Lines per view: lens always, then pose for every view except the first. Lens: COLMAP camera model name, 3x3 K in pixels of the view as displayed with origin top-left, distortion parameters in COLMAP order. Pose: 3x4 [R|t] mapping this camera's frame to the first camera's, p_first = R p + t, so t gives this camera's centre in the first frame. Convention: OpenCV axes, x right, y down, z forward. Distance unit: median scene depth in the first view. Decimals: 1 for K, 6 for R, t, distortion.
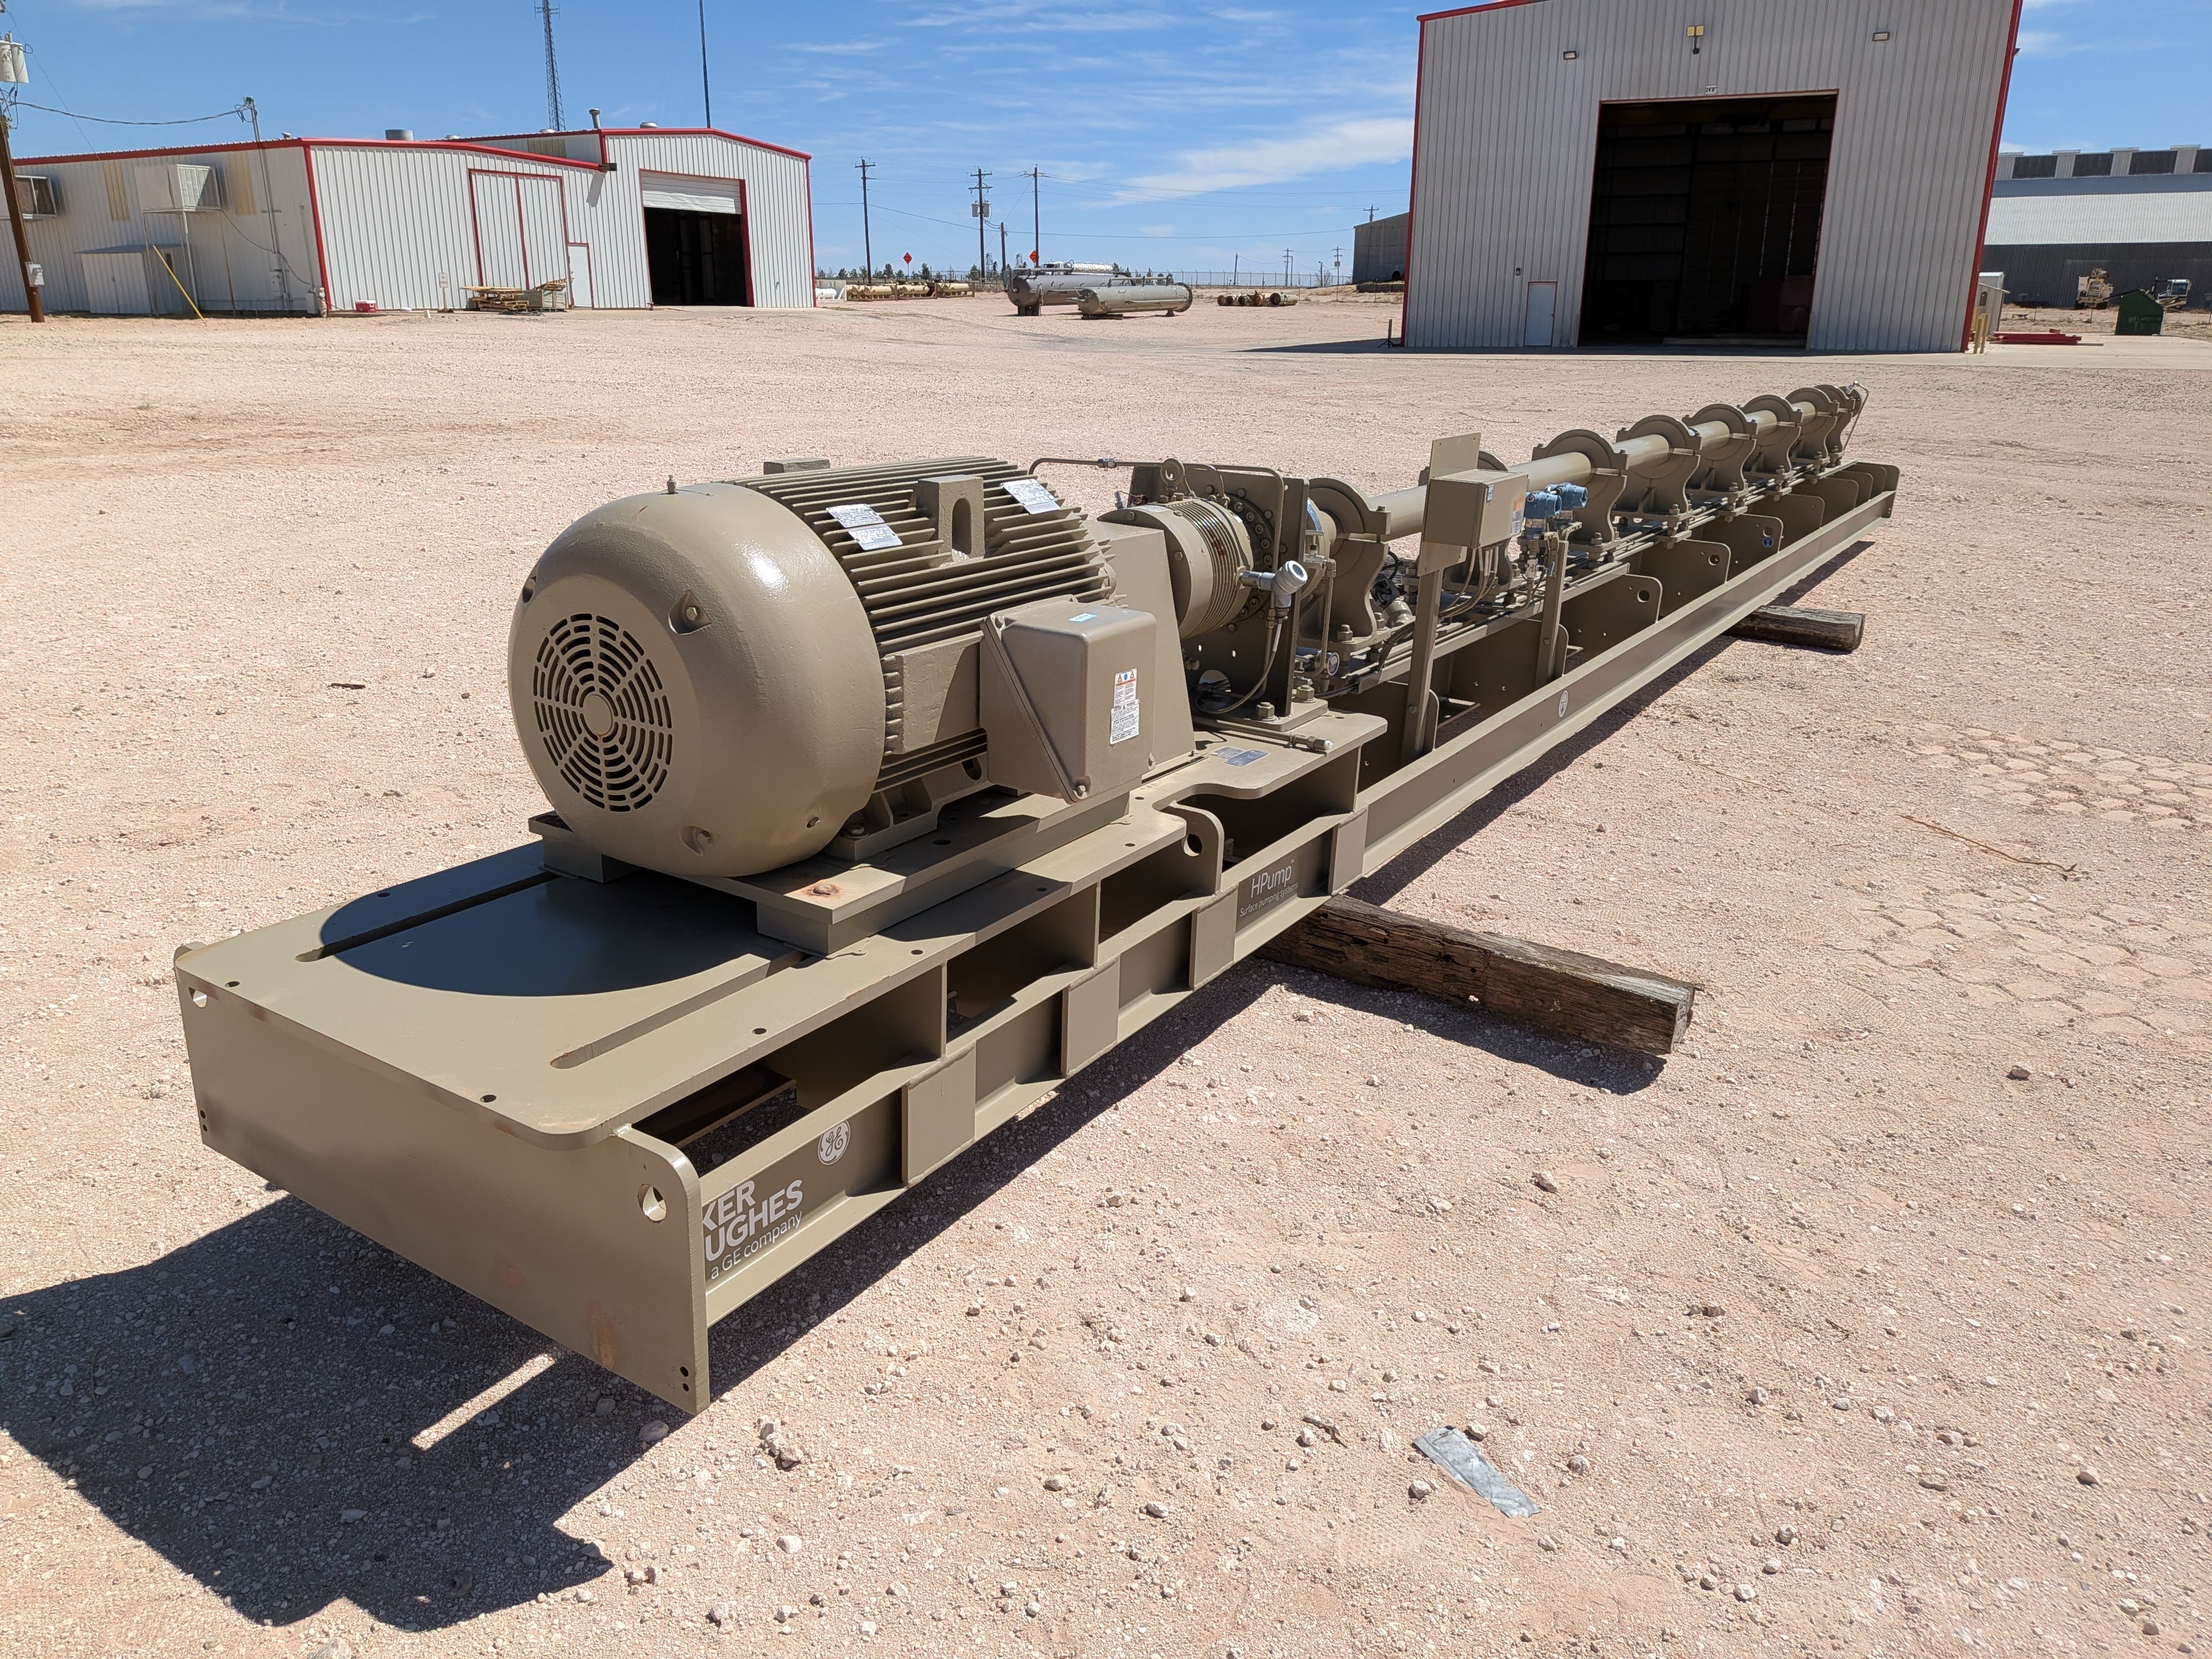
lens RADIAL K [[1695.5, 0, 1084.3], [0, 1695.5, 868.7], [0, 0, 1]] dist [0.061480, -0.113625]
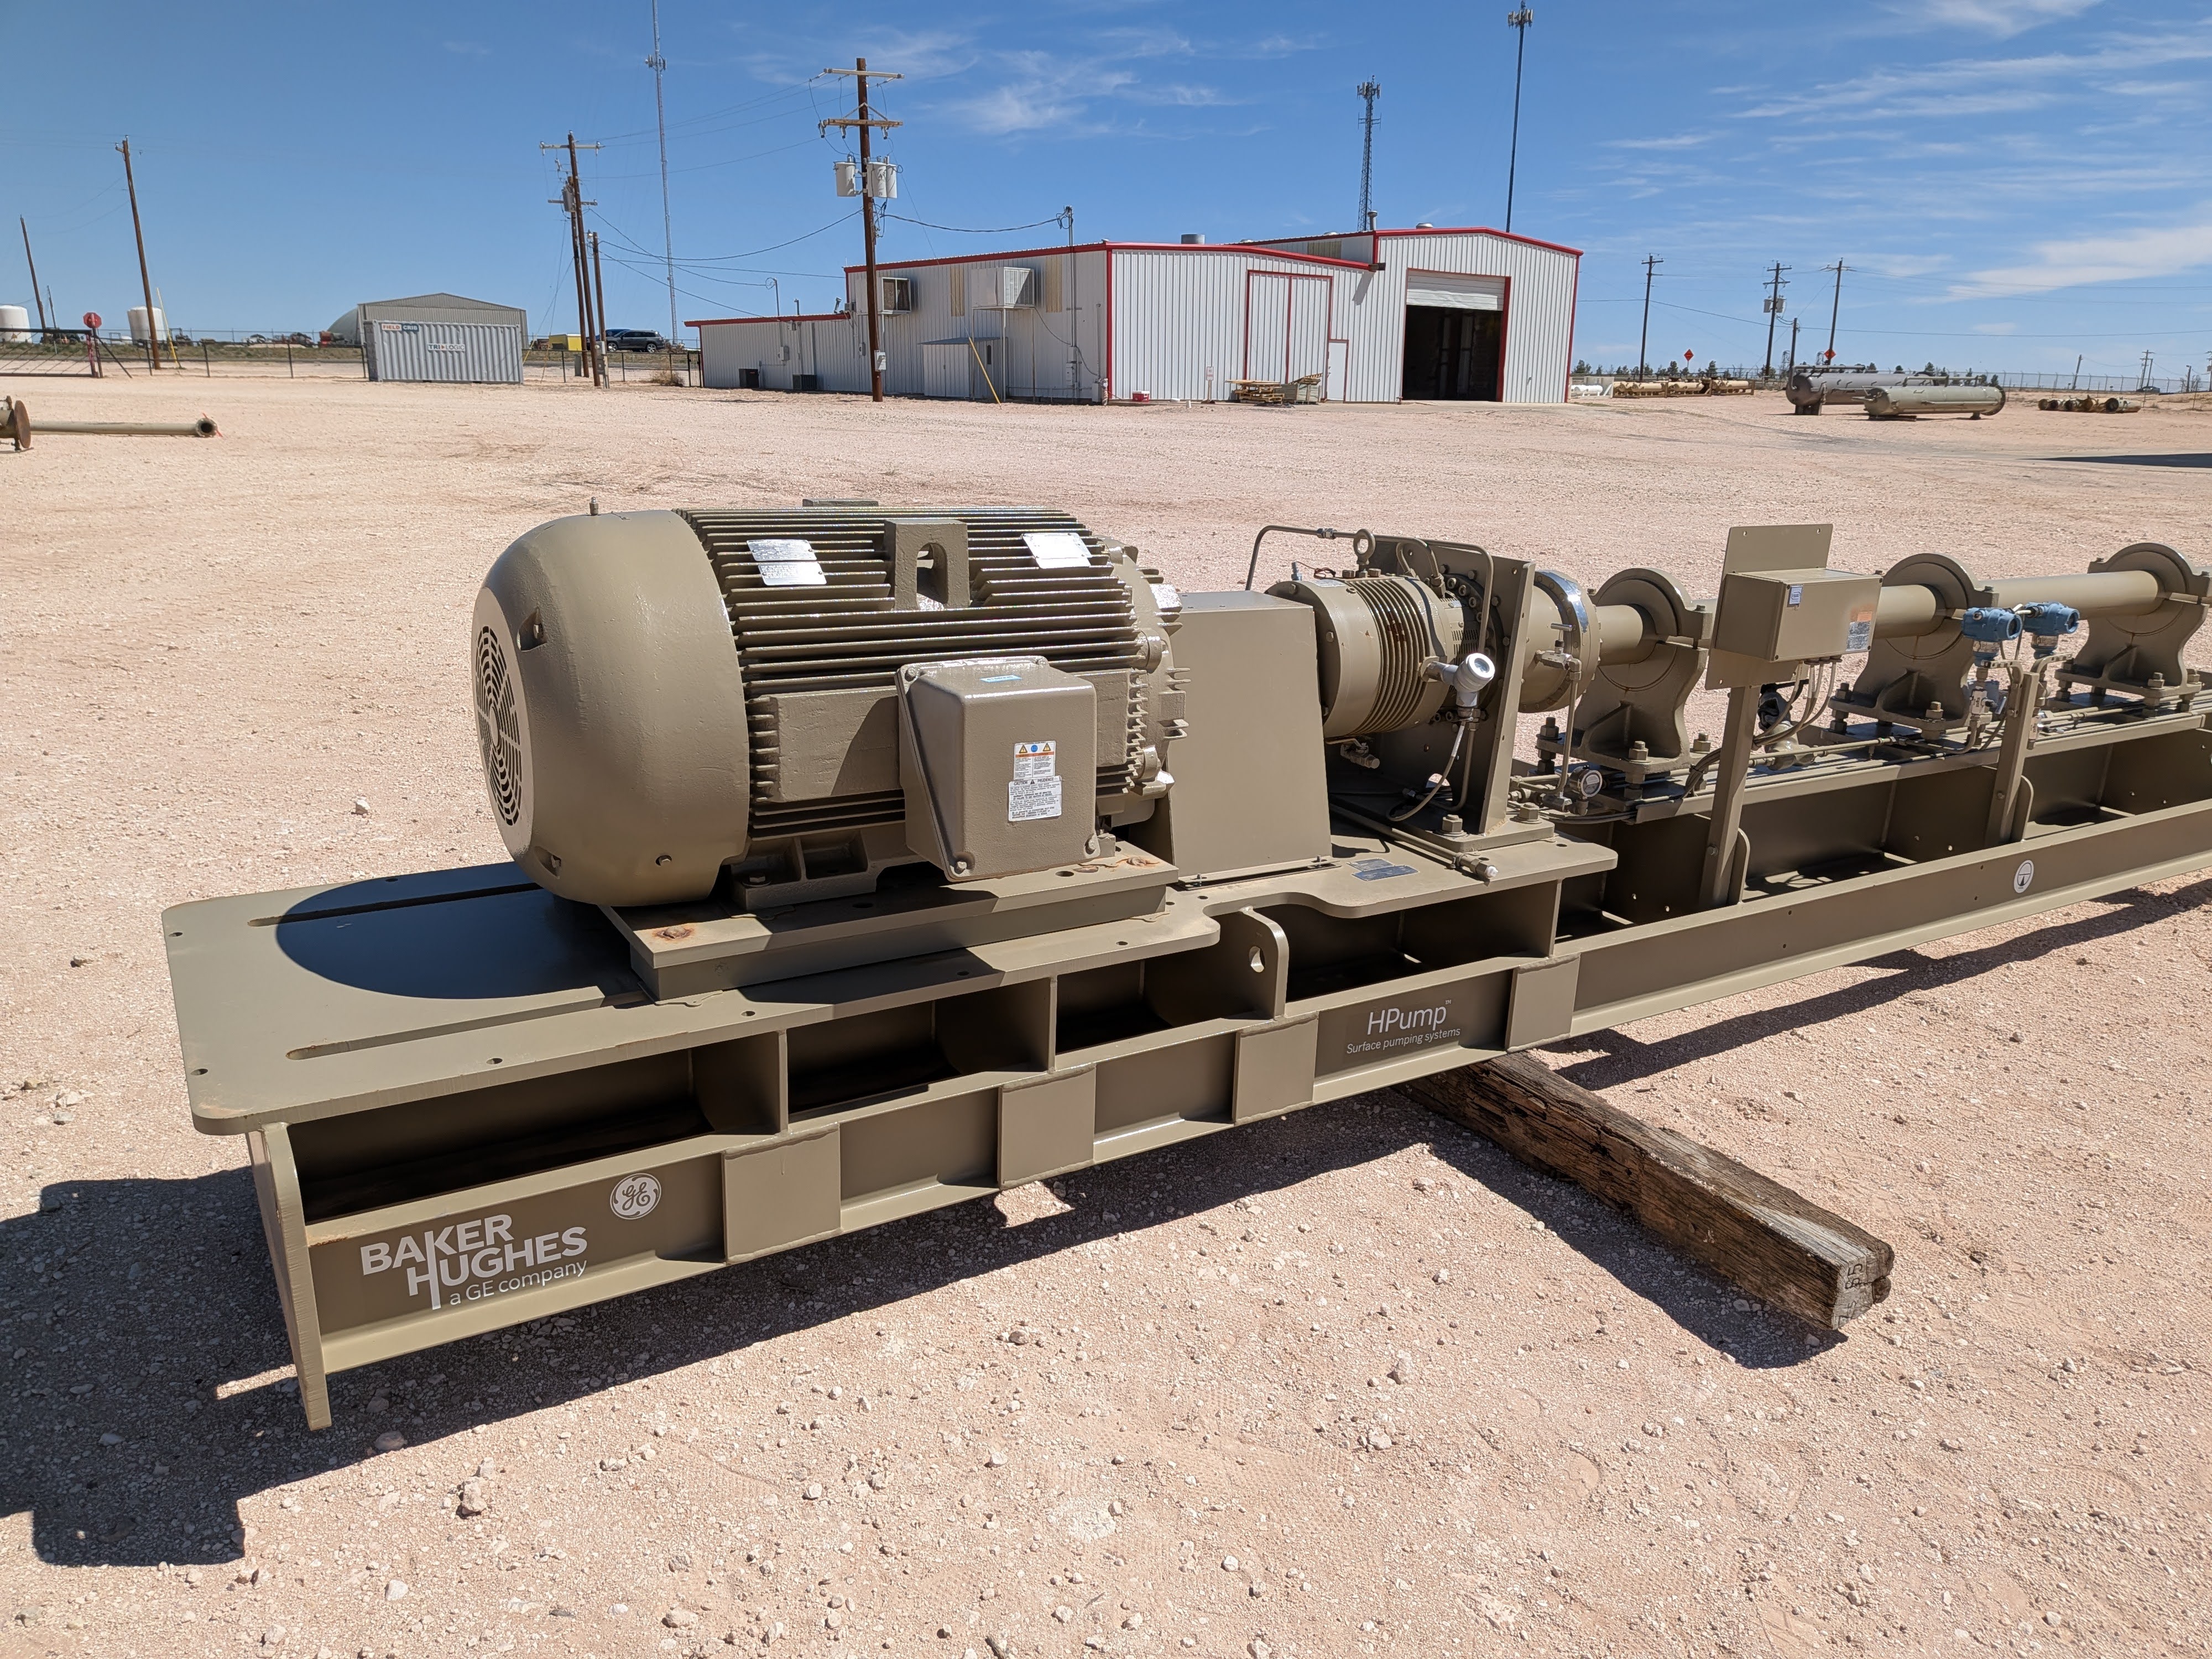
lens RADIAL K [[1695.5, 0, 1084.3], [0, 1695.5, 868.7], [0, 0, 1]] dist [0.061480, -0.113625]
pose [[0.903996, 0.129904, -0.407328, 0.206900], [-0.151048, 0.988323, -0.020032, -0.018140], [0.399969, 0.079635, 0.913062, 0.100750]]
